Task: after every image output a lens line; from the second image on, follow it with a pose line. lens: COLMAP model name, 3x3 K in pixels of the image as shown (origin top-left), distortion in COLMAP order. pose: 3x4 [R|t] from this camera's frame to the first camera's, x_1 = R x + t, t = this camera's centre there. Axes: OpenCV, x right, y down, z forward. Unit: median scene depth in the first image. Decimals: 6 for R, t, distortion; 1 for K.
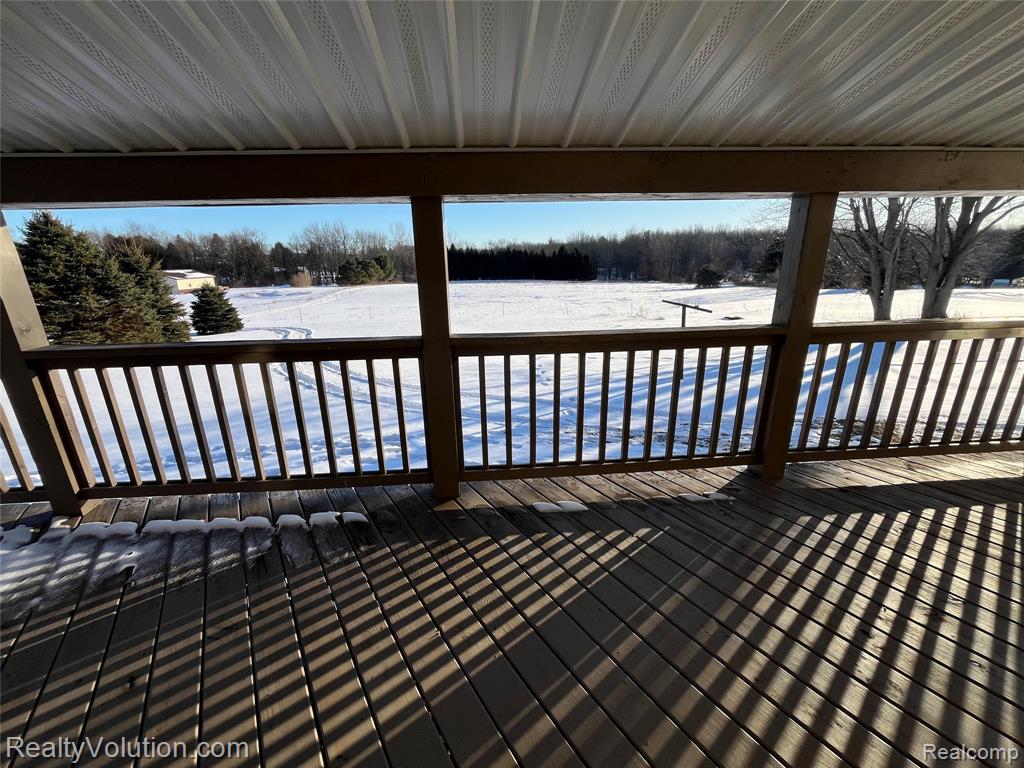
lens RADIAL K [[408.6, 0, 508.3], [0, 408.6, 388.1], [0, 0, 1]] dist [-0.001584, -0.000293]
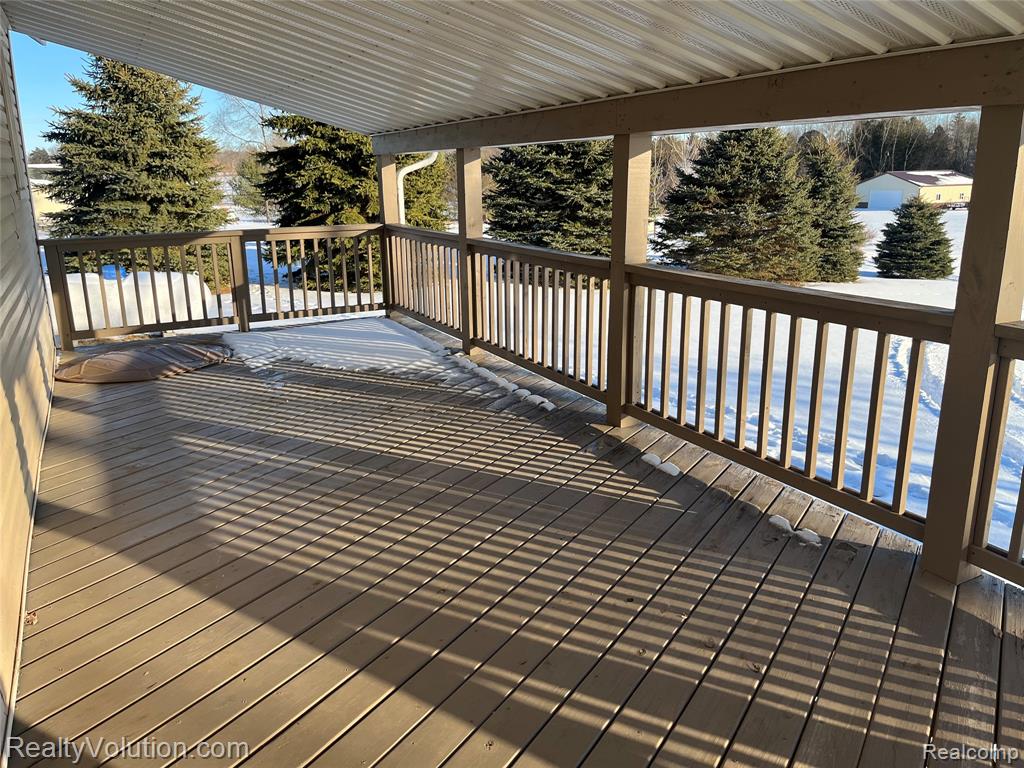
lens RADIAL K [[766.3, 0, 511.3], [0, 766.3, 387.4], [0, 0, 1]] dist [0.065822, -0.090213]
pose [[0.404662, 0.261934, -0.876150, 0.125564], [-0.271727, 0.949267, 0.158293, -0.004404], [0.873163, 0.174018, 0.455307, -0.008342]]
